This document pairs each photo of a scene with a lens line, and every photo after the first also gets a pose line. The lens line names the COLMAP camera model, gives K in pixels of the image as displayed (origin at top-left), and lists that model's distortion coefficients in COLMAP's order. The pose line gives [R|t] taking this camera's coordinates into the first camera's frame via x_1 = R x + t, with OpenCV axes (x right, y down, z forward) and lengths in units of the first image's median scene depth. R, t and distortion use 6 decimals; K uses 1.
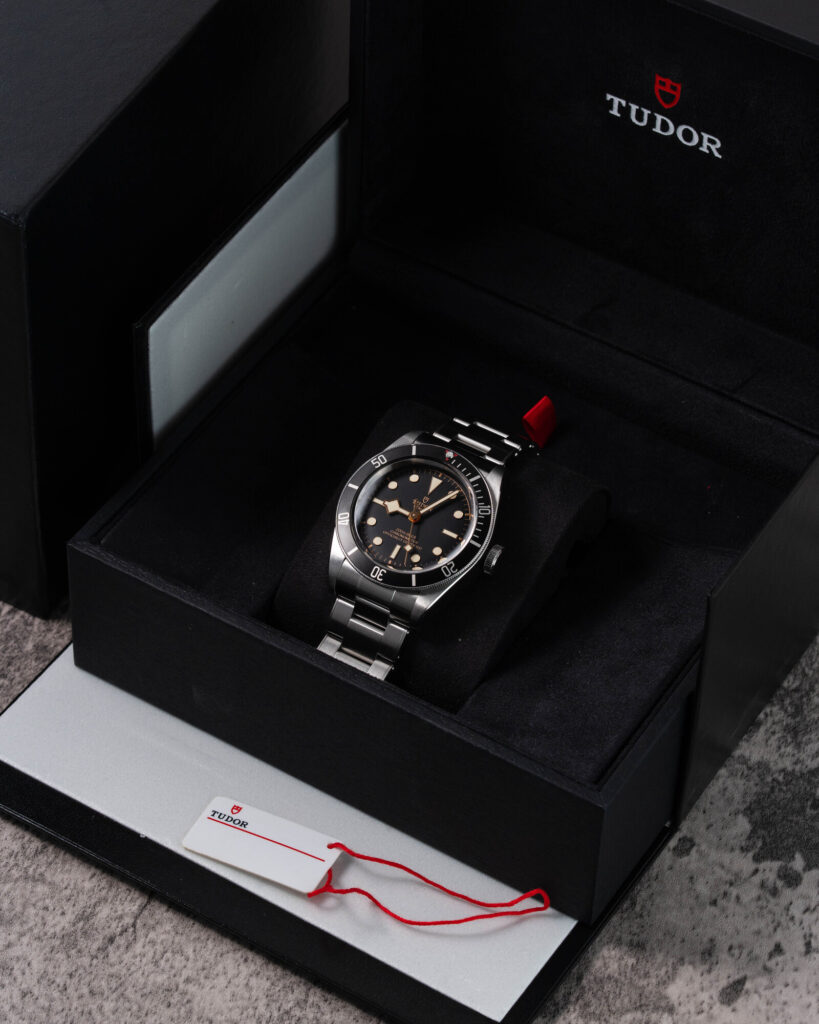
lens RADIAL K [[4560.6, 0, 410.5], [0, 4560.6, 509.3], [0, 0, 1]] dist [0.055891, 0.000000]
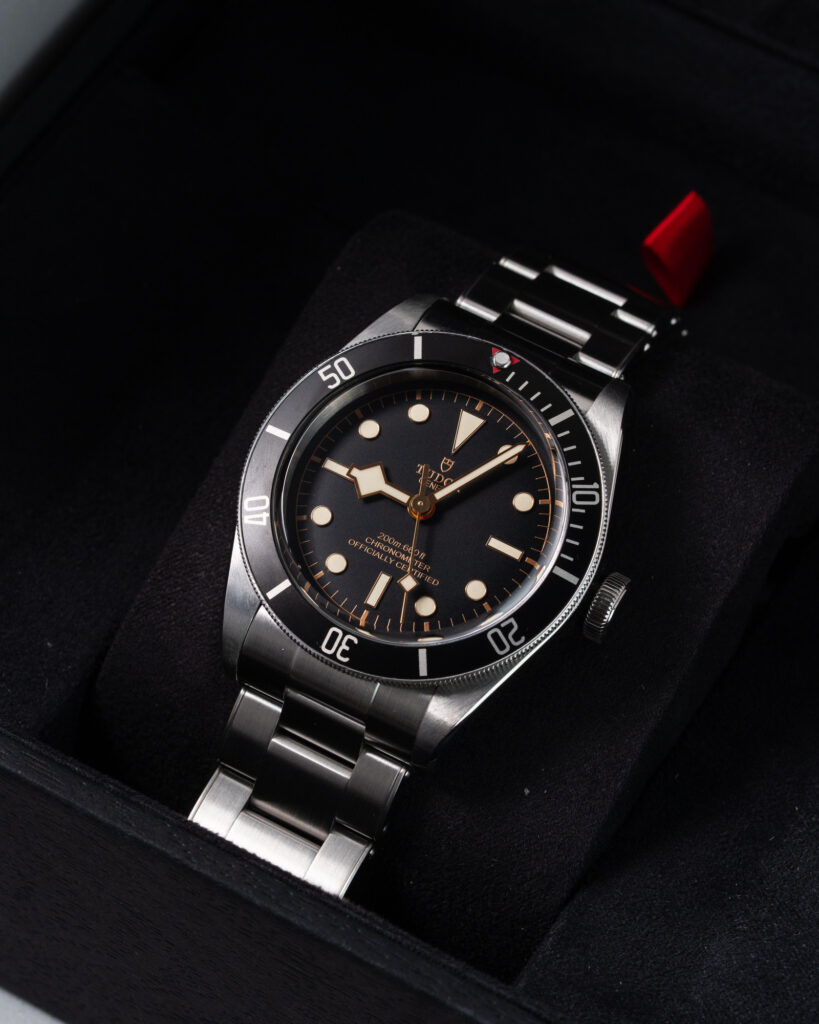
lens RADIAL K [[4560.6, 0, 406.5], [0, 4560.6, 516.3], [0, 0, 1]] dist [0.055891, 0.000000]
pose [[0.999269, -0.005309, 0.037863, -0.016826], [0.000938, 0.993419, 0.114532, -0.046773], [-0.038222, -0.114413, 0.992698, 0.571563]]
